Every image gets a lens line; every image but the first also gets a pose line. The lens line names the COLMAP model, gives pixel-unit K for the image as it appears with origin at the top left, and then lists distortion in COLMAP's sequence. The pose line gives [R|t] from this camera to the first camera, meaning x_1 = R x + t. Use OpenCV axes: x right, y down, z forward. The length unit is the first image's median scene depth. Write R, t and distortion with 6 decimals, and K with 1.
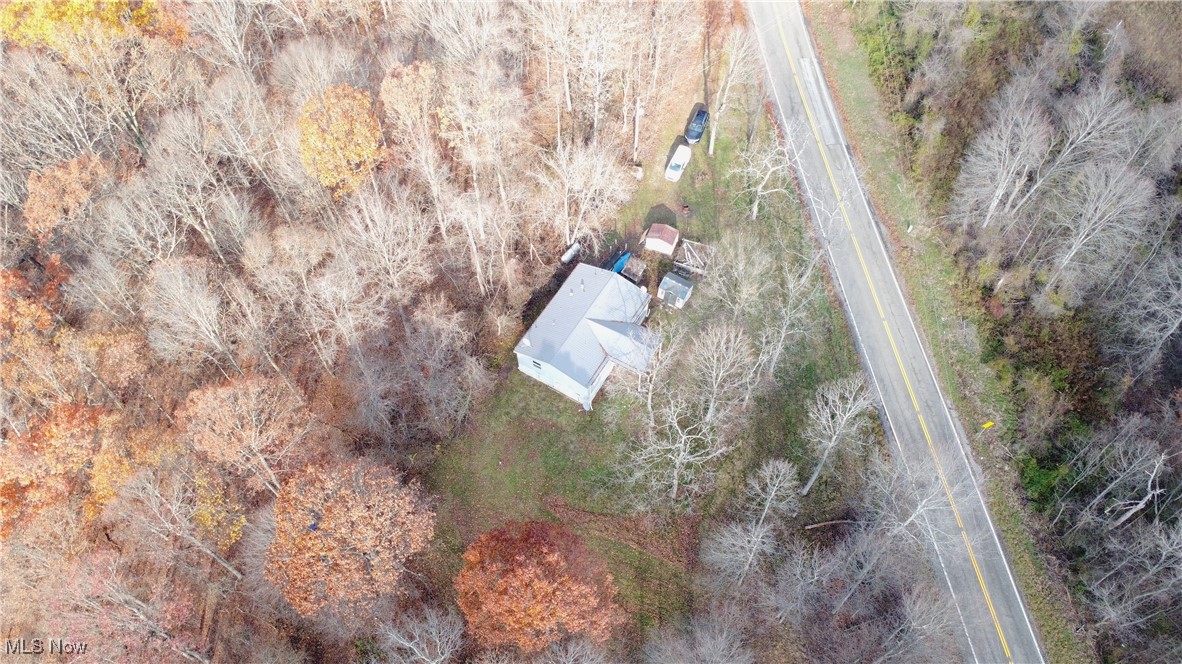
lens RADIAL K [[855.0, 0, 592.9], [0, 855.0, 332.7], [0, 0, 1]] dist [-0.020596, -0.000825]
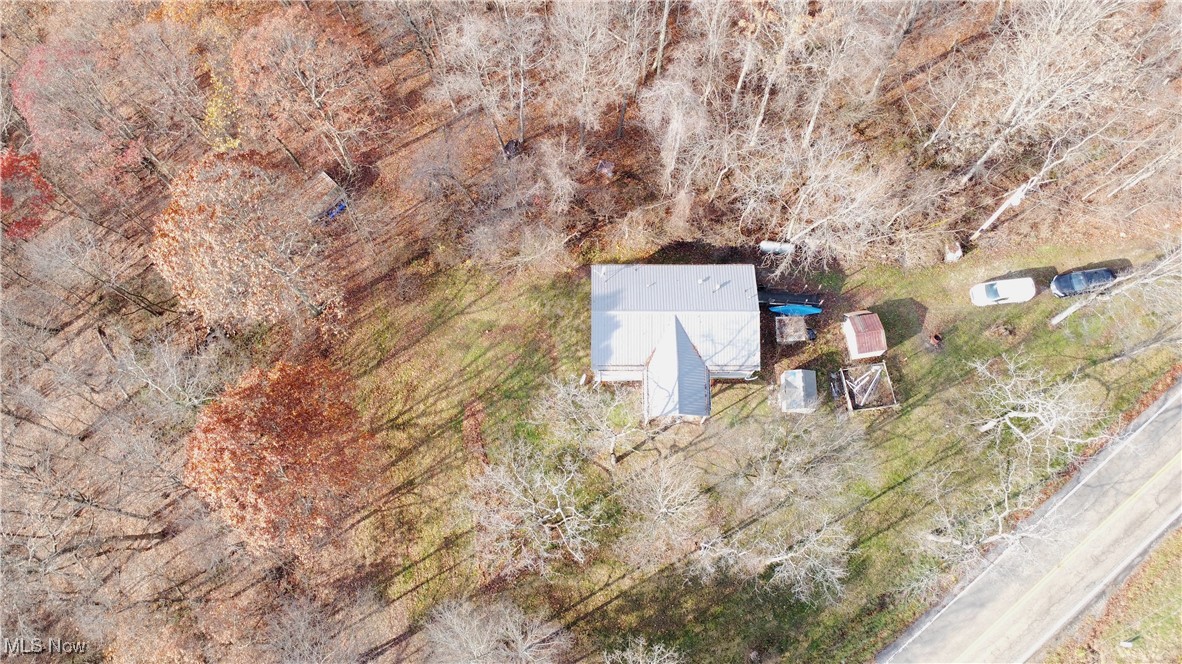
lens RADIAL K [[855.0, 0, 590.5], [0, 855.0, 334.1], [0, 0, 1]] dist [-0.020596, -0.000825]
pose [[0.505669, 0.821064, -0.264863, 0.149533], [-0.714655, 0.570632, 0.404534, -0.231816], [0.483288, -0.015274, 0.875328, 0.258832]]
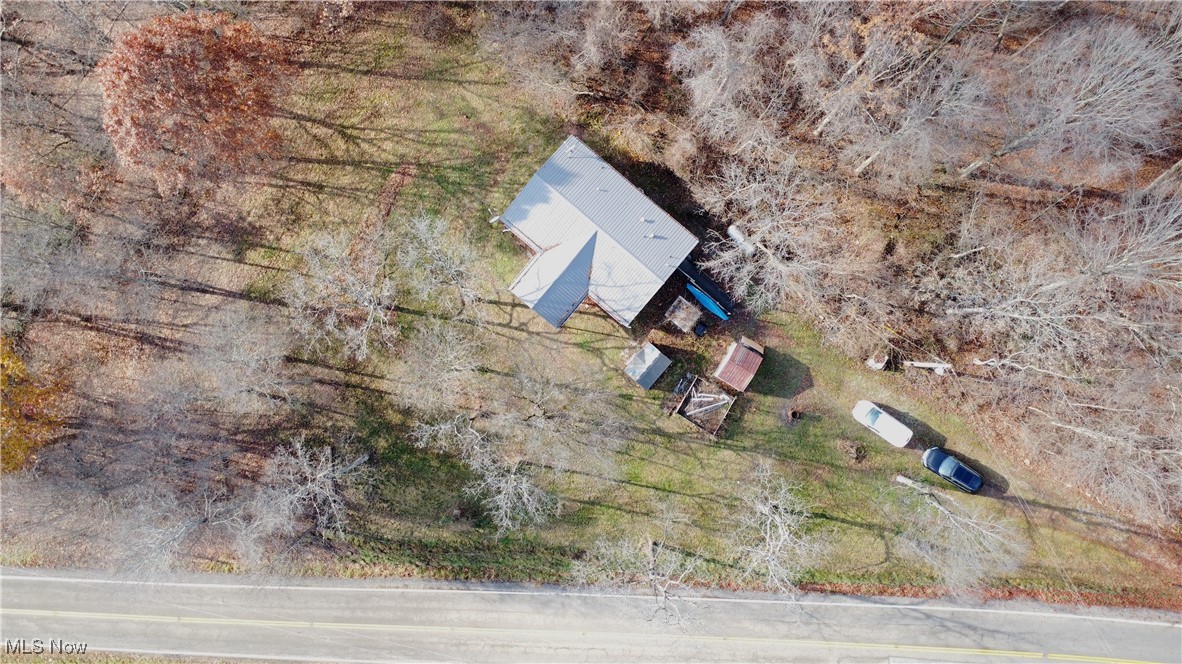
lens RADIAL K [[855.0, 0, 594.2], [0, 855.0, 328.8], [0, 0, 1]] dist [-0.020596, -0.000825]
pose [[-0.168006, 0.985711, -0.012141, 0.076798], [-0.823985, -0.133660, 0.550621, -0.393156], [0.541130, 0.102512, 0.834667, 0.328594]]
